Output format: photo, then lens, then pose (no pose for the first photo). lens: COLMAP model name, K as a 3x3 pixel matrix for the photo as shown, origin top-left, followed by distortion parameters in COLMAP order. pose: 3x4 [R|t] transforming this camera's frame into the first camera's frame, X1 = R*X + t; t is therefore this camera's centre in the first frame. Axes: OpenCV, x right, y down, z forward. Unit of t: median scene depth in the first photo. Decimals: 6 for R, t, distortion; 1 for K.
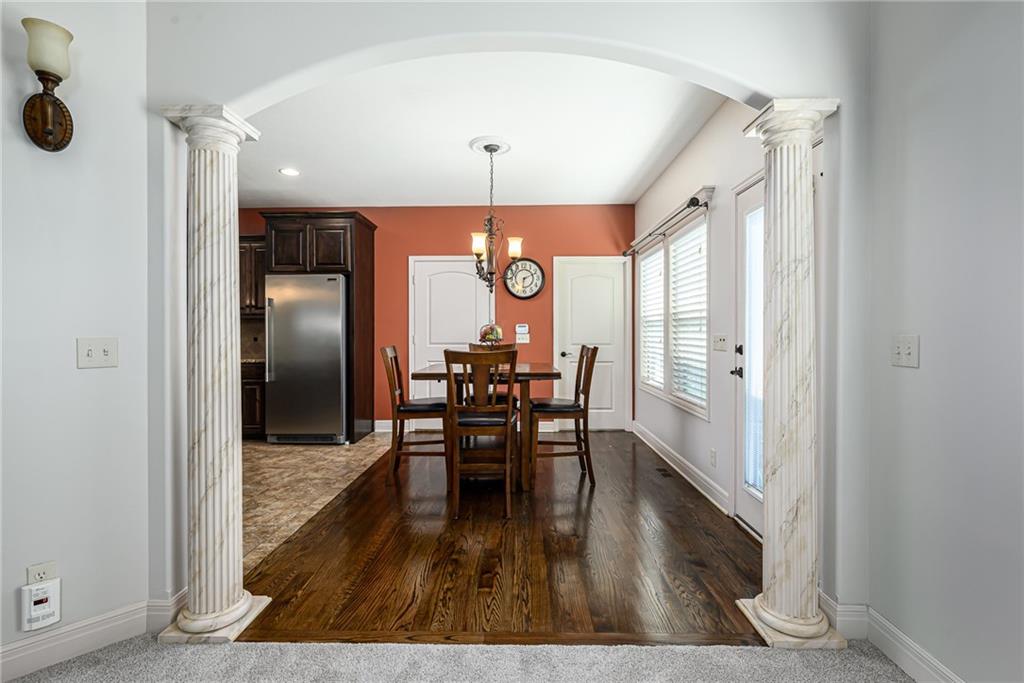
lens RADIAL K [[473.5, 0, 512.8], [0, 473.5, 337.9], [0, 0, 1]] dist [0.001802, -0.000316]
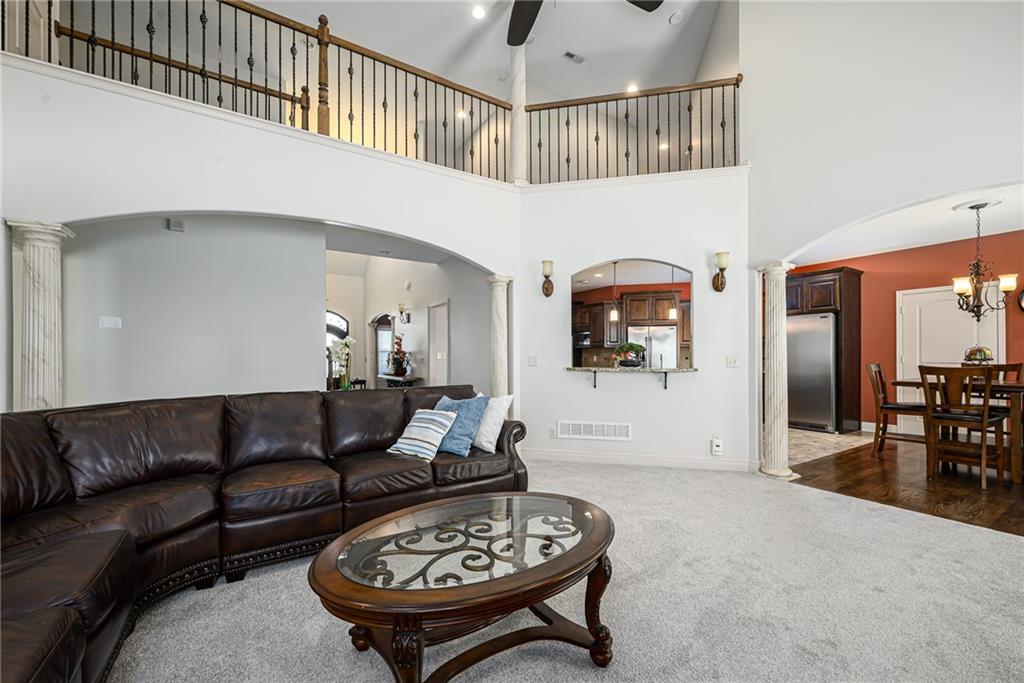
lens RADIAL K [[412.9, 0, 512.8], [0, 412.9, 353.1], [0, 0, 1]] dist [0.001158, 0.000072]
pose [[0.551418, -0.003974, -0.834220, 0.186263], [-0.004519, 0.999960, -0.007751, 0.001143], [0.834217, 0.008043, 0.551378, -0.618840]]
